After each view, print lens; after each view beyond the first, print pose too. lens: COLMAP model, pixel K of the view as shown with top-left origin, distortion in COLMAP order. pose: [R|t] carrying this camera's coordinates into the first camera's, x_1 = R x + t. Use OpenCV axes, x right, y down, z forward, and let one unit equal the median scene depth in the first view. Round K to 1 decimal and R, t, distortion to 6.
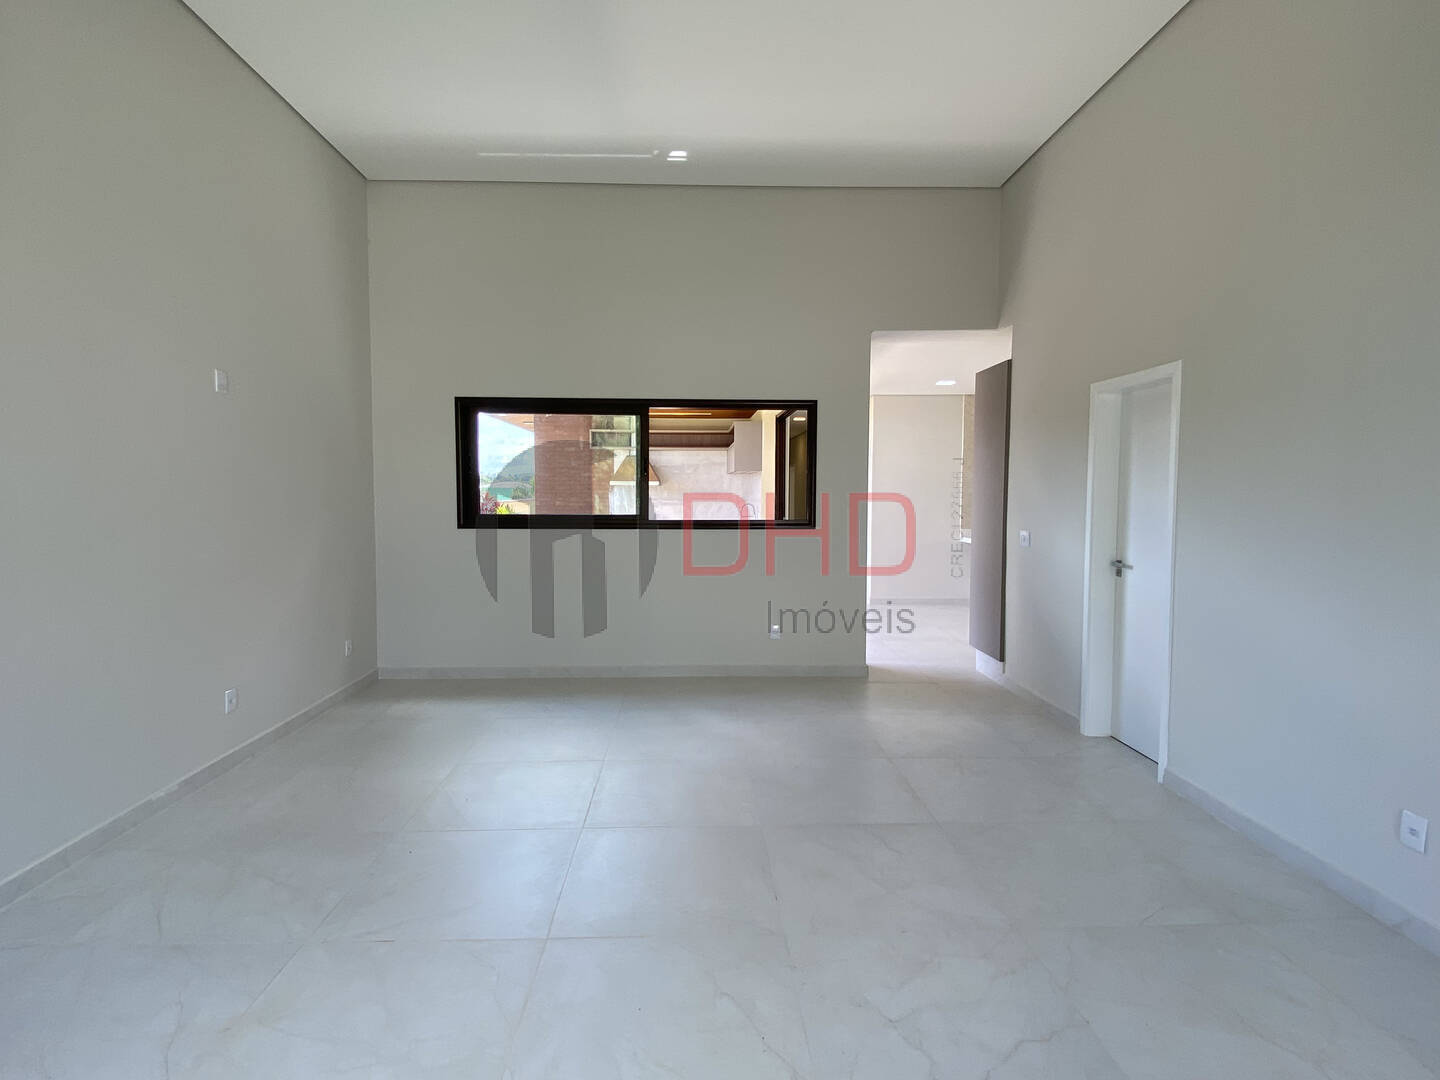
lens RADIAL K [[725.2, 0, 719.4], [0, 725.2, 536.6], [0, 0, 1]] dist [-0.026283, -0.002773]
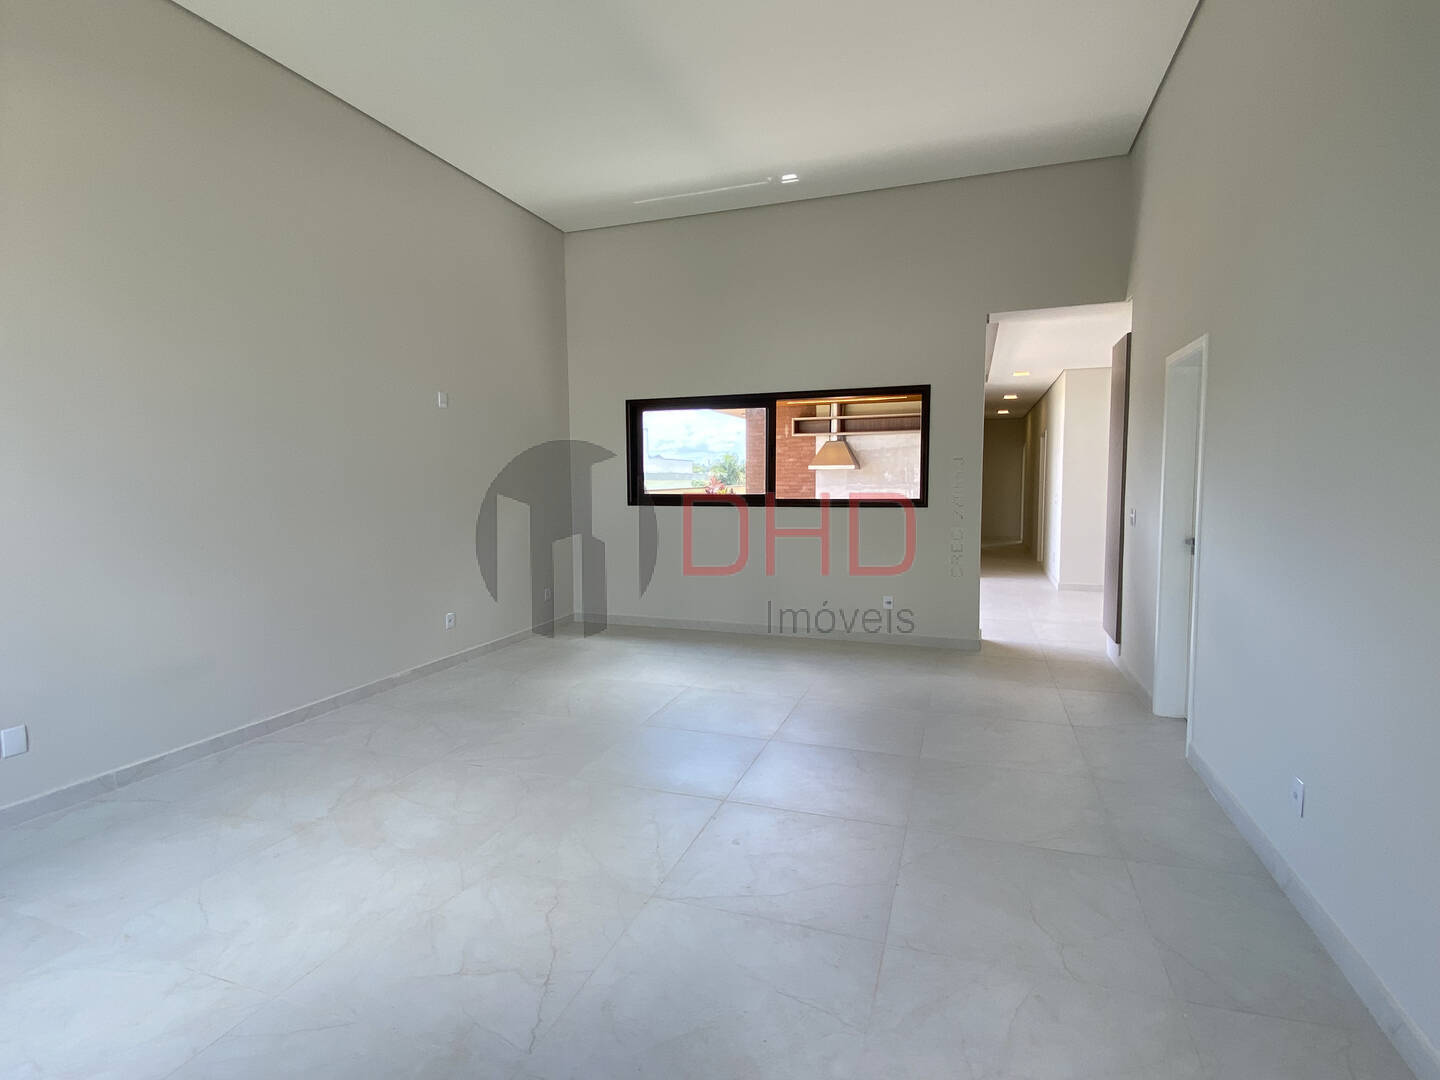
lens RADIAL K [[725.2, 0, 721.1], [0, 725.2, 540.4], [0, 0, 1]] dist [-0.026283, -0.002773]
pose [[0.929729, 0.020493, -0.367674, 0.248049], [-0.011092, 0.999556, 0.027665, 0.013082], [0.368077, -0.021642, 0.929543, -0.103990]]
